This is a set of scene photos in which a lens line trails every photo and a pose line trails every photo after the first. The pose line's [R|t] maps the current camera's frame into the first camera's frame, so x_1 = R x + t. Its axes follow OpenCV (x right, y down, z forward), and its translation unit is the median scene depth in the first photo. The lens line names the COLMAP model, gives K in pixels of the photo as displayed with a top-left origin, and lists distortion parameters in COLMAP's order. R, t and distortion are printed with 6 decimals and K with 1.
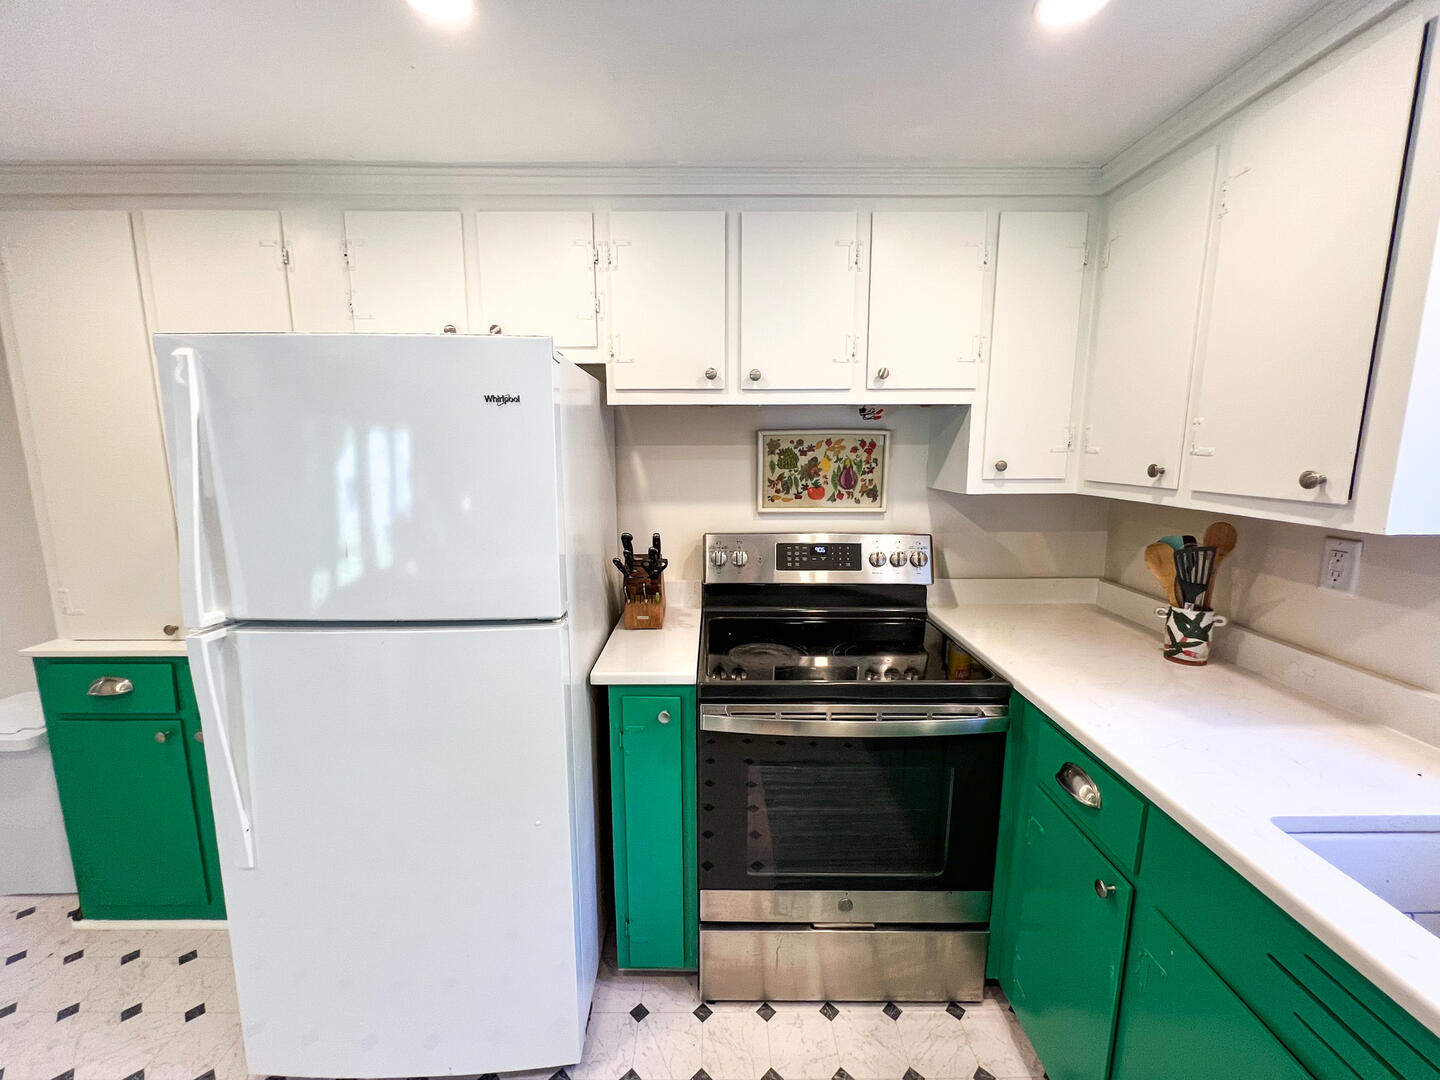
lens RADIAL K [[587.8, 0, 720.0], [0, 587.8, 540.0], [0, 0, 1]] dist [-0.002013, -0.000376]
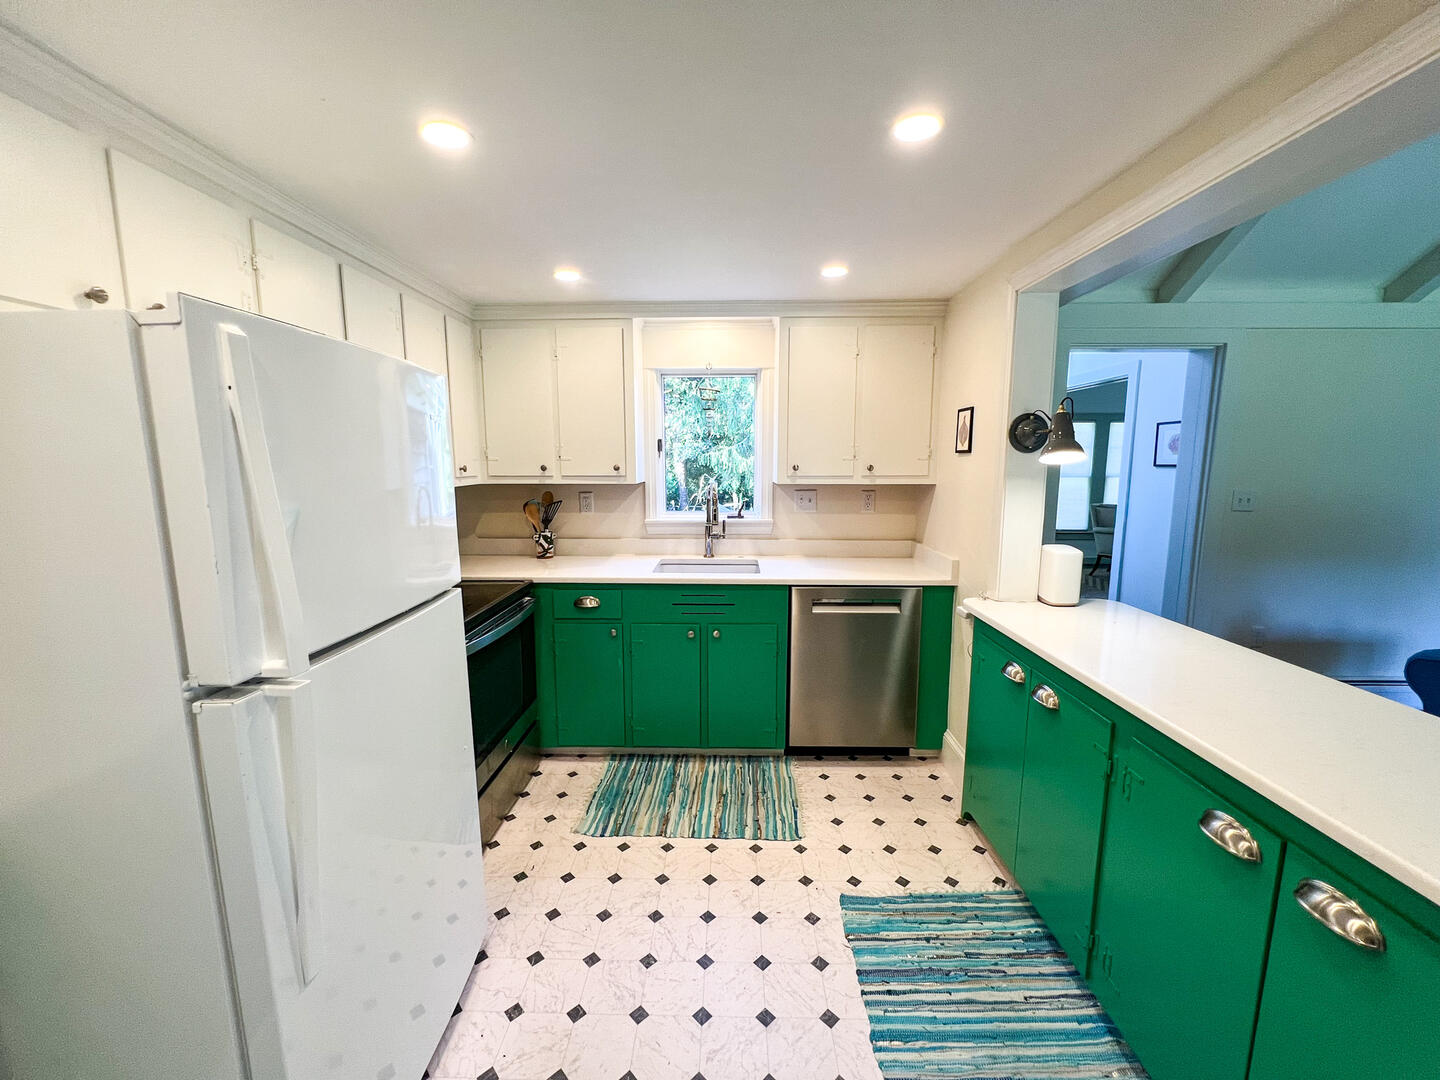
lens RADIAL K [[587.8, 0, 720.0], [0, 587.8, 540.0], [0, 0, 1]] dist [-0.002013, -0.000376]
pose [[0.016929, -0.131727, 0.991141, -1.336784], [0.164604, 0.978125, 0.127186, -0.024310], [-0.986214, 0.160992, 0.038242, 0.293273]]
